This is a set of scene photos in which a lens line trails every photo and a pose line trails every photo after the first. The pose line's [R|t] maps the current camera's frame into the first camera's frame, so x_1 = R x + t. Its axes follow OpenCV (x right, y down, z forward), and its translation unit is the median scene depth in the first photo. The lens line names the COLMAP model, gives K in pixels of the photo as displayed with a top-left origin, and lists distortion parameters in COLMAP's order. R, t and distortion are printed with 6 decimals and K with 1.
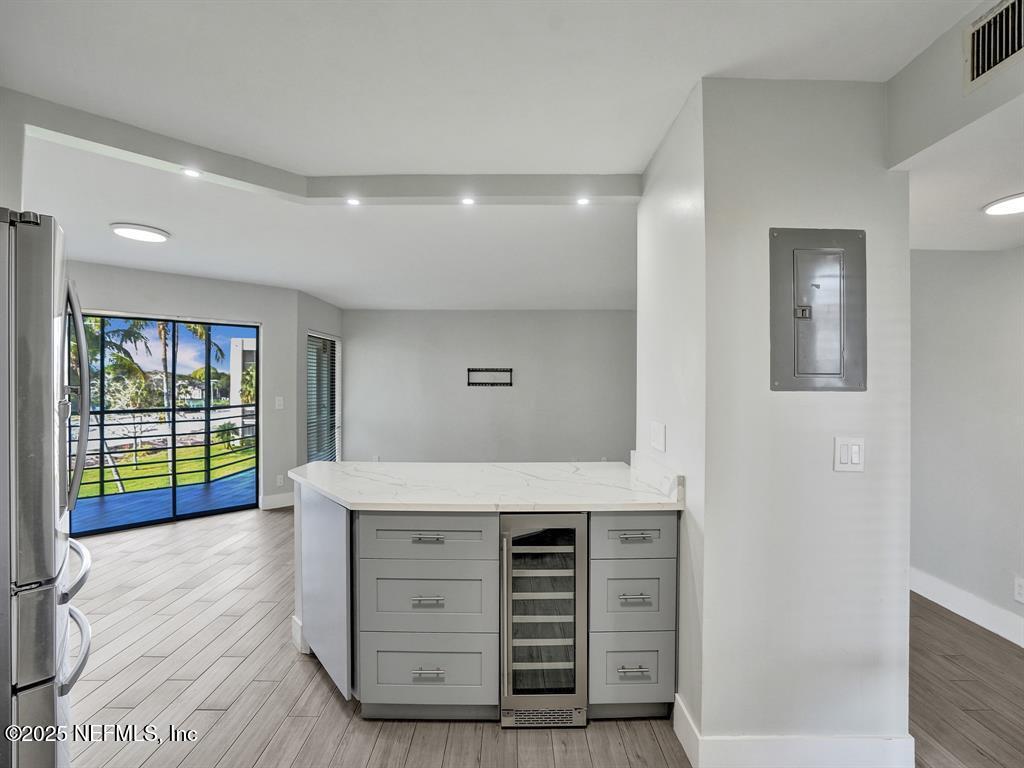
lens RADIAL K [[474.9, 0, 516.9], [0, 474.9, 379.5], [0, 0, 1]] dist [-0.062812, 0.022839]
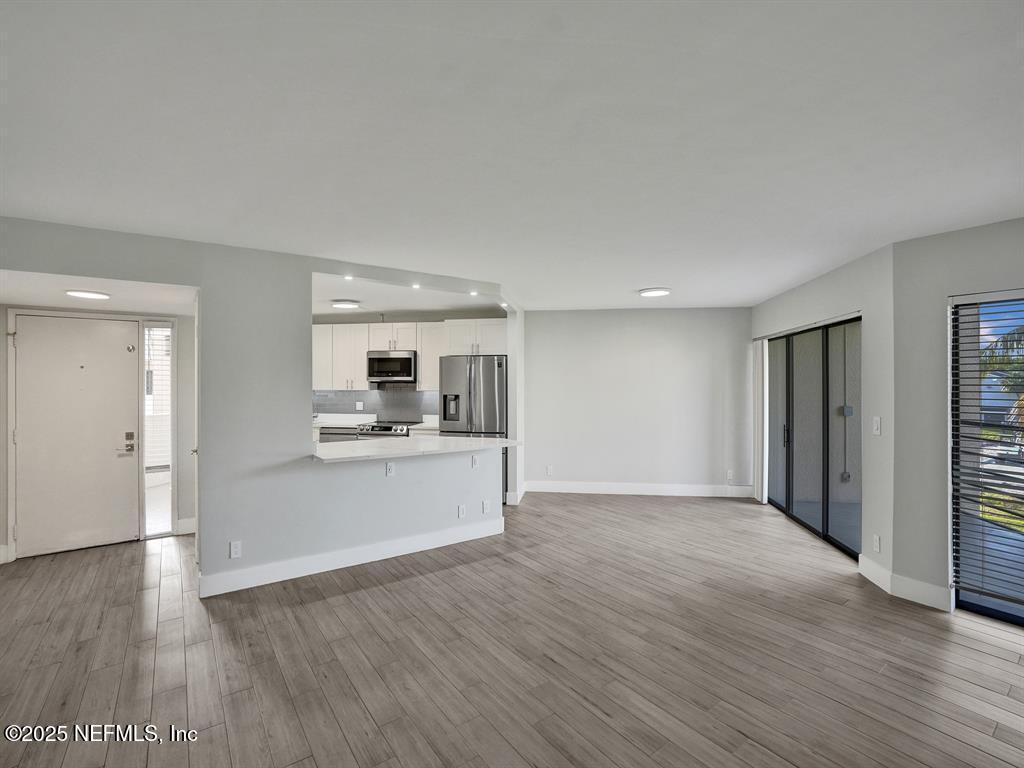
lens RADIAL K [[474.9, 0, 514.2], [0, 474.9, 383.3], [0, 0, 1]] dist [-0.062812, 0.022839]
pose [[-0.804091, -0.003011, -0.594499, 0.261069], [0.001178, 0.999977, -0.006659, -0.004734], [0.594506, -0.006055, -0.804069, 1.102980]]
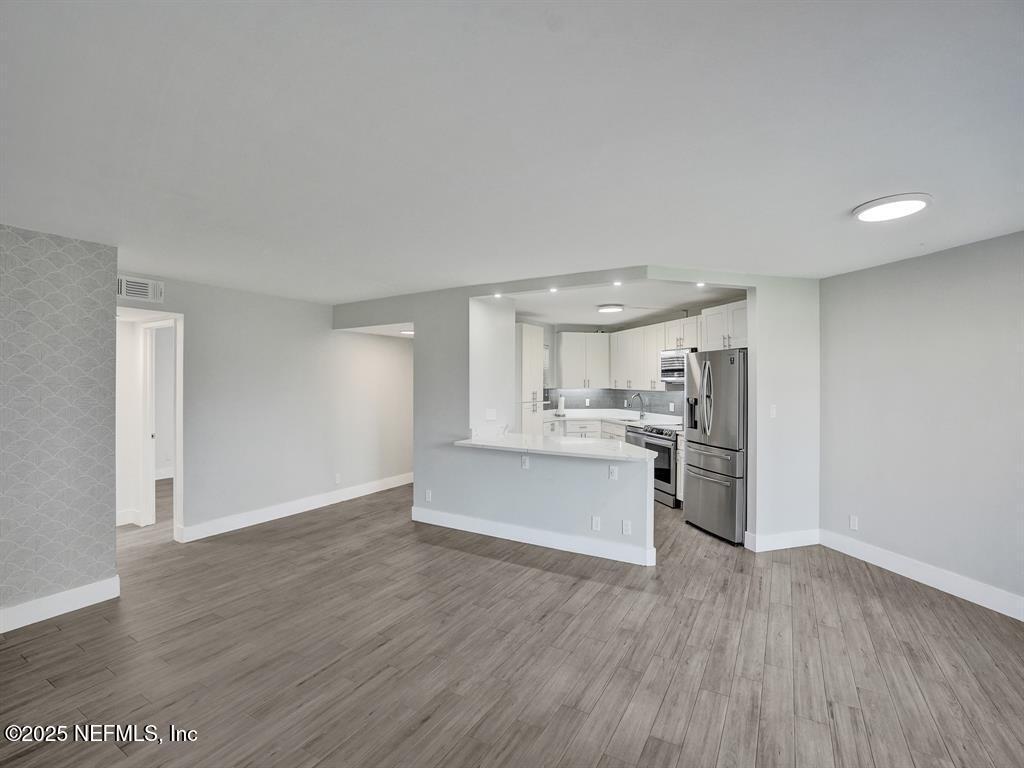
lens RADIAL K [[474.9, 0, 512.6], [0, 474.9, 378.0], [0, 0, 1]] dist [-0.062812, 0.022839]
pose [[-0.860793, -0.001001, 0.508955, -0.374766], [-0.007450, 0.999916, -0.010633, -0.012150], [-0.508901, -0.012945, -0.860728, 1.110527]]
